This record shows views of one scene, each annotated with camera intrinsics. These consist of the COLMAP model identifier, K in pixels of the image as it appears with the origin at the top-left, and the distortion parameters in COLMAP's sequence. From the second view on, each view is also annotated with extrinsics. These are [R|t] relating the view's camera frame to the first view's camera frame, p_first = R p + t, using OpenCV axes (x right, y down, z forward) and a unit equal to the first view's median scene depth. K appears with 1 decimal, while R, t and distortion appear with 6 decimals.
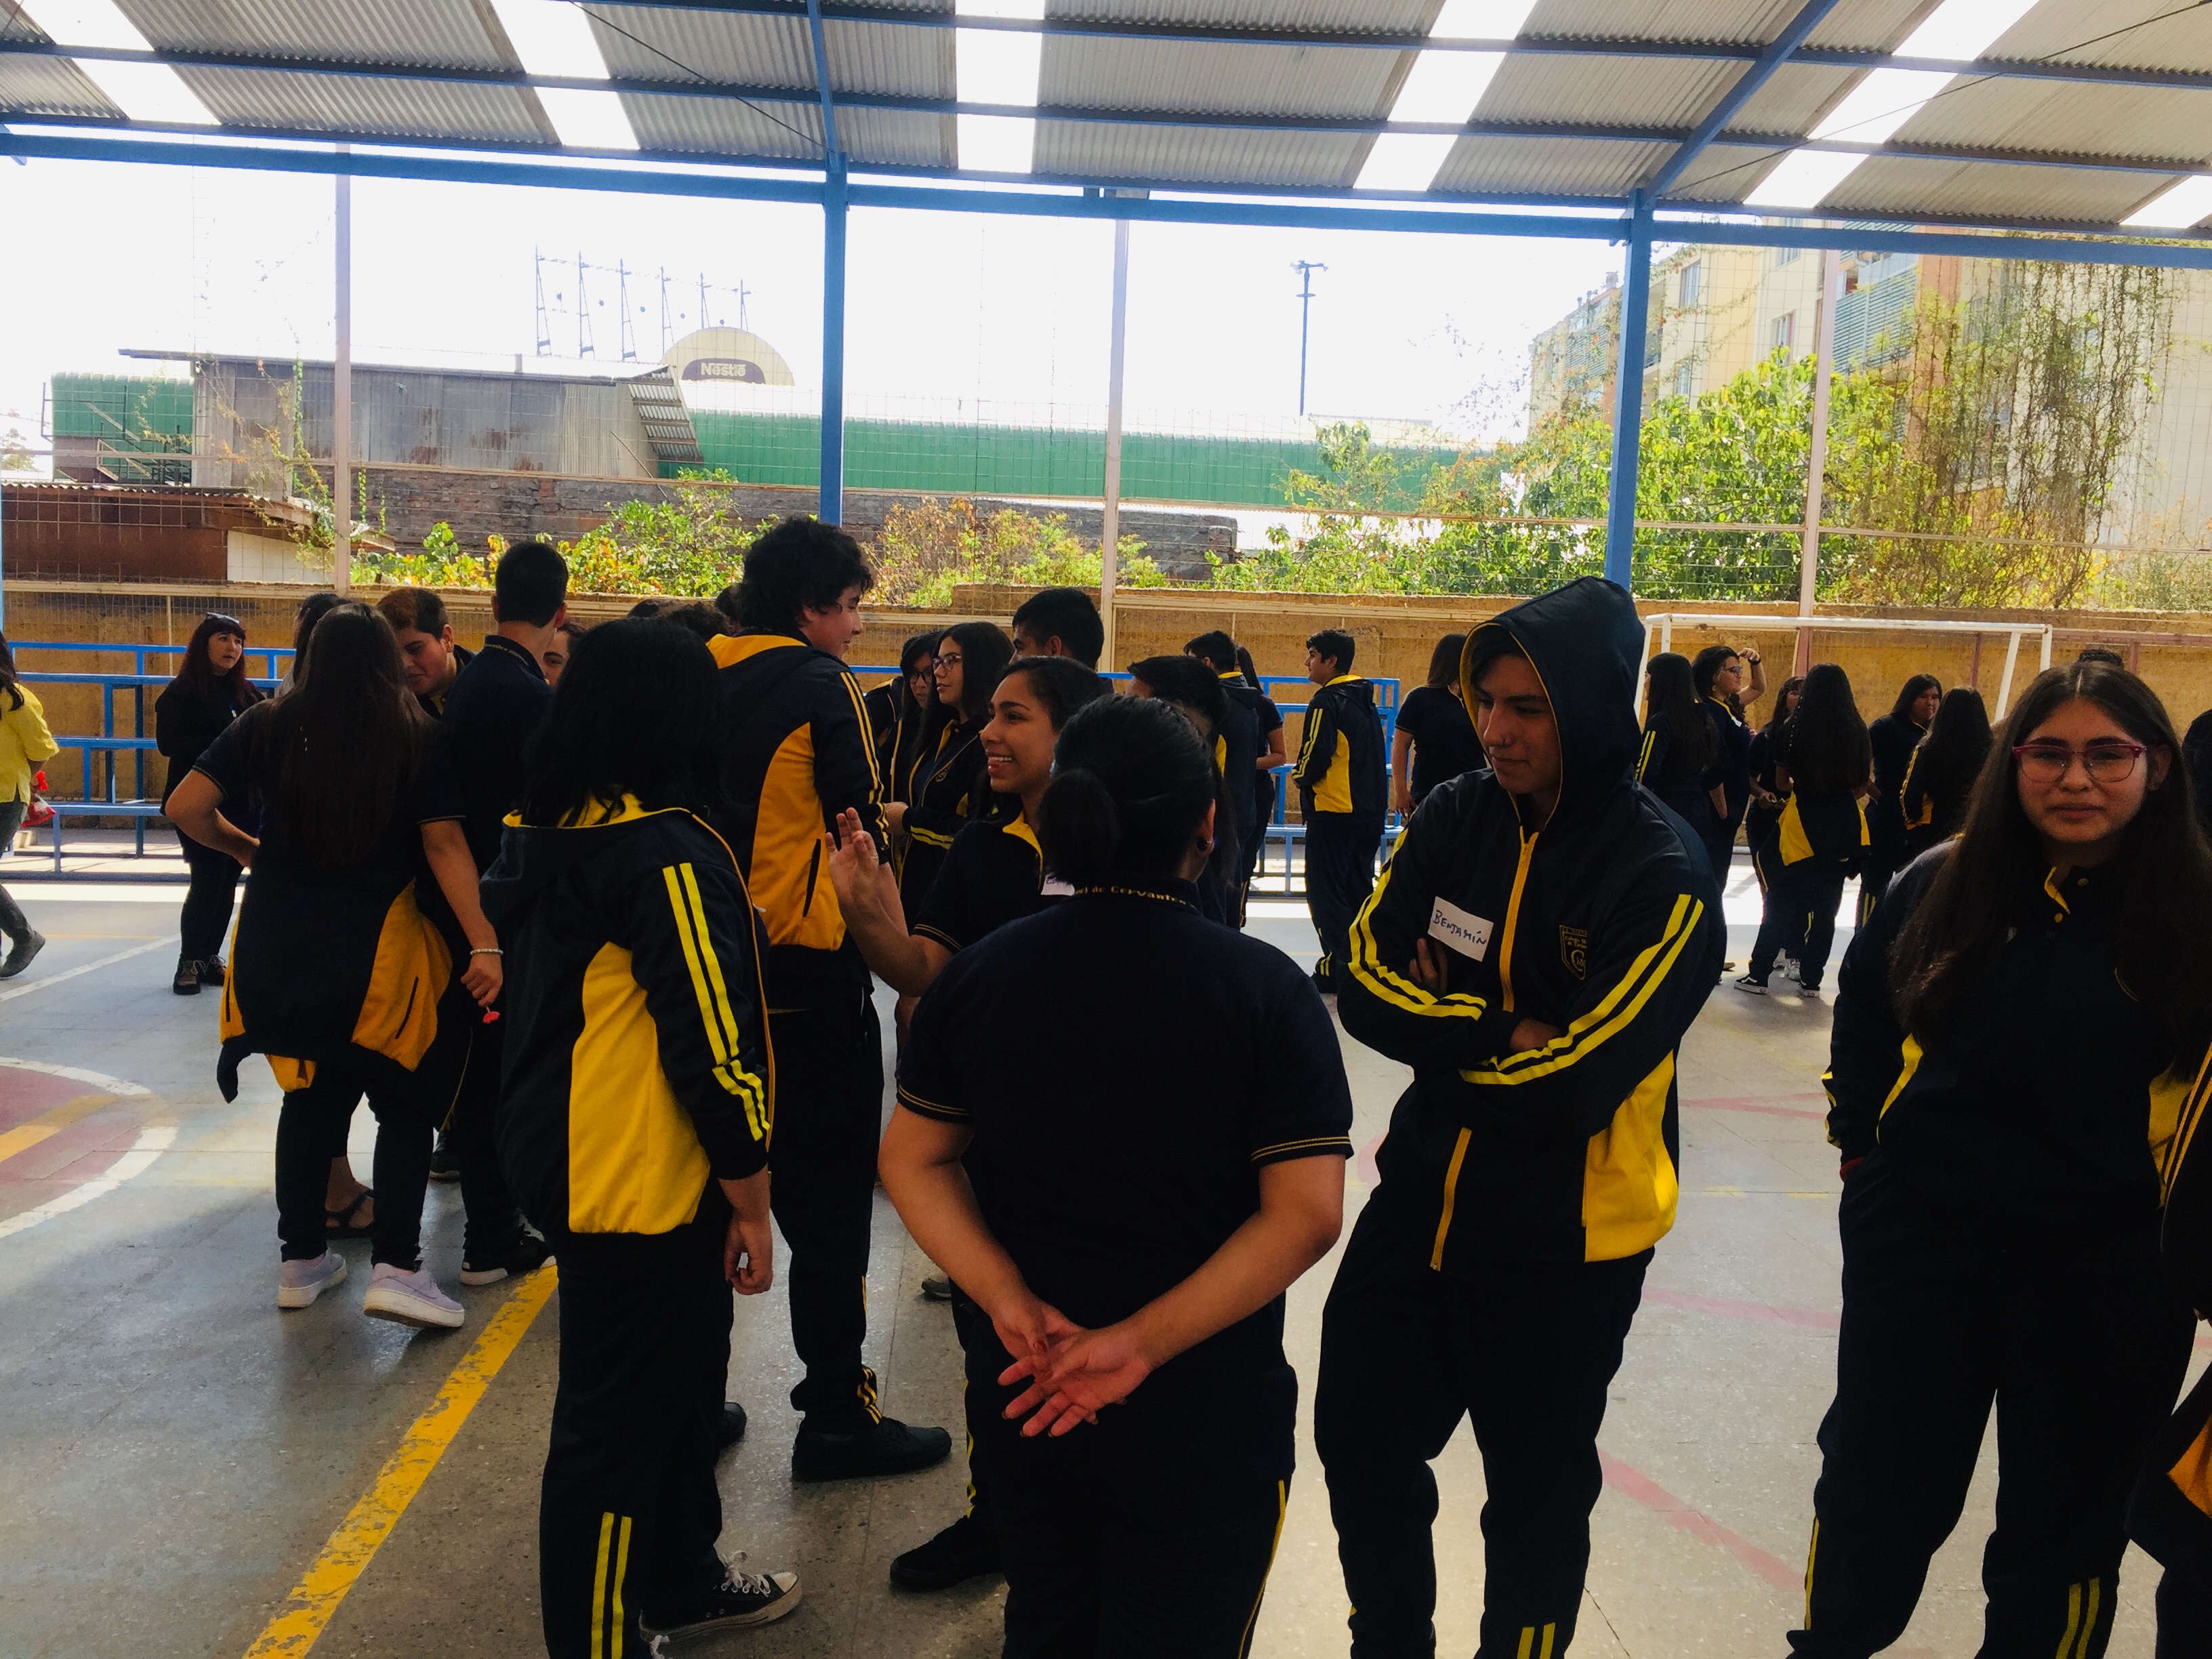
lens RADIAL K [[1880.2, 0, 1094.5], [0, 1880.2, 846.2], [0, 0, 1]] dist [0.096637, -0.140460]
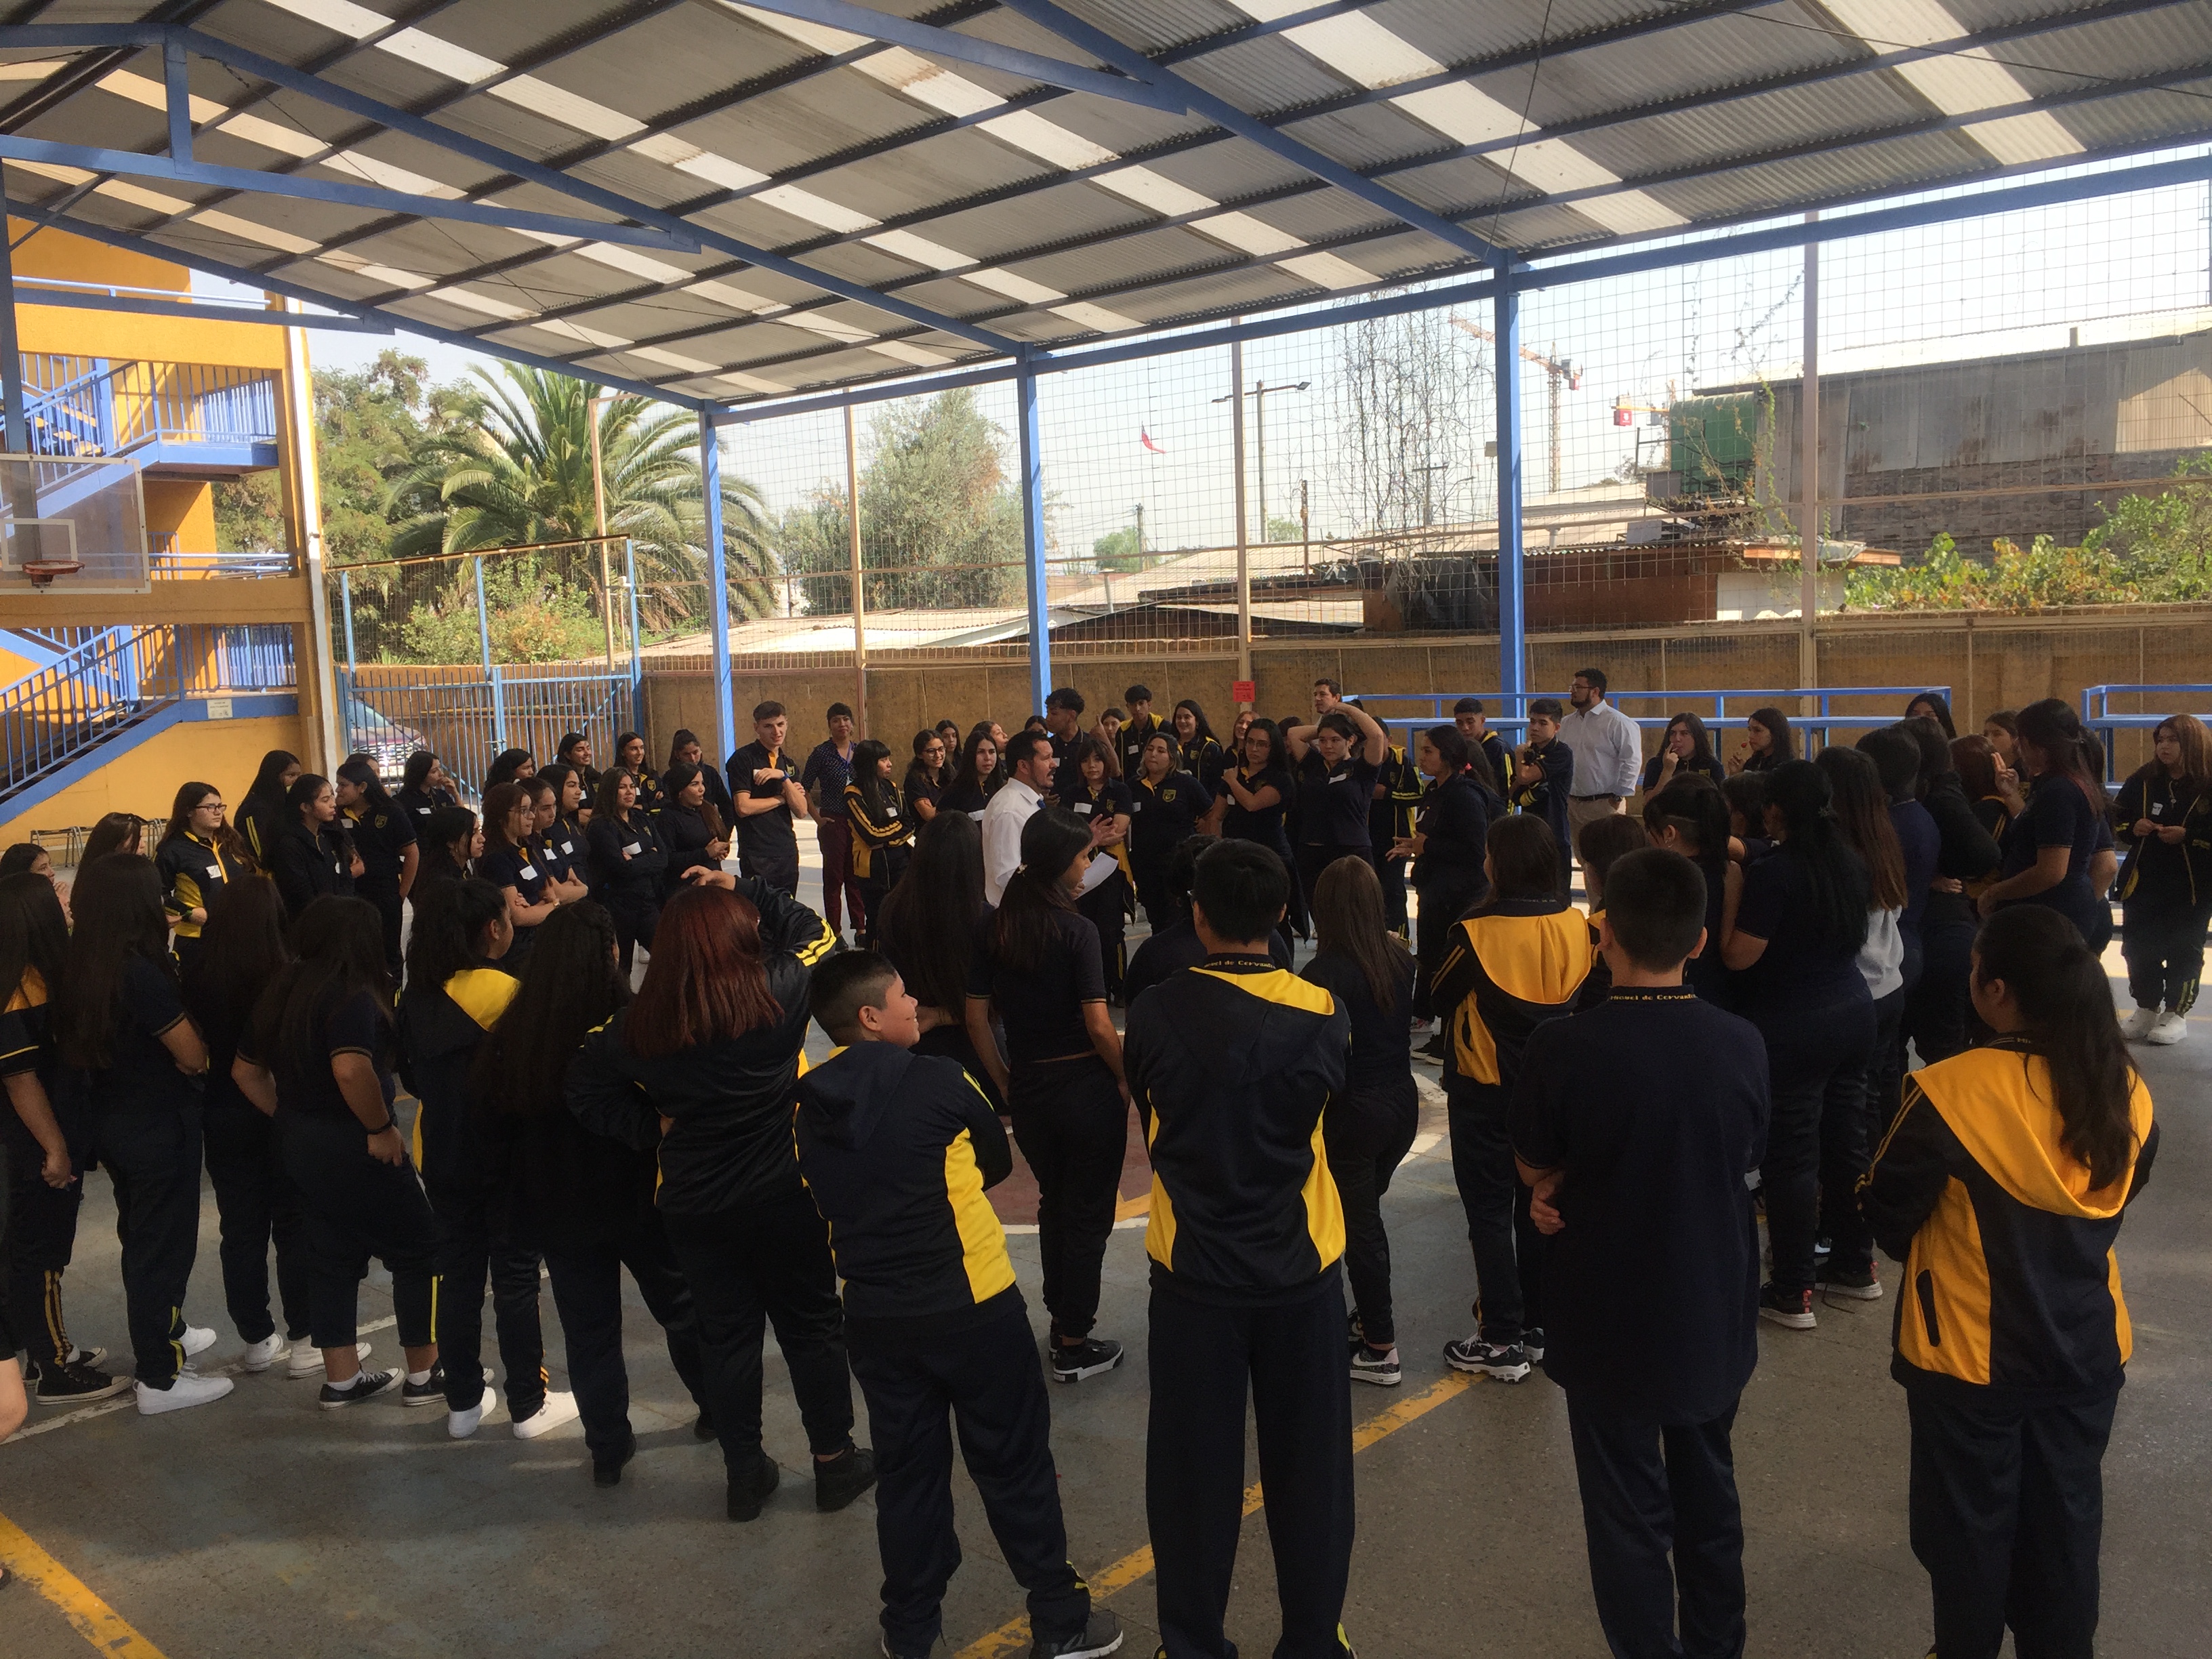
lens RADIAL K [[1896.0, 0, 1101.4], [0, 1896.0, 833.9], [0, 0, 1]] dist [0.097516, -0.145228]
pose [[0.678229, 0.015126, -0.734695, 0.129517], [-0.003255, 0.999840, 0.017579, -0.033126], [0.734843, -0.009531, 0.678170, -0.023071]]
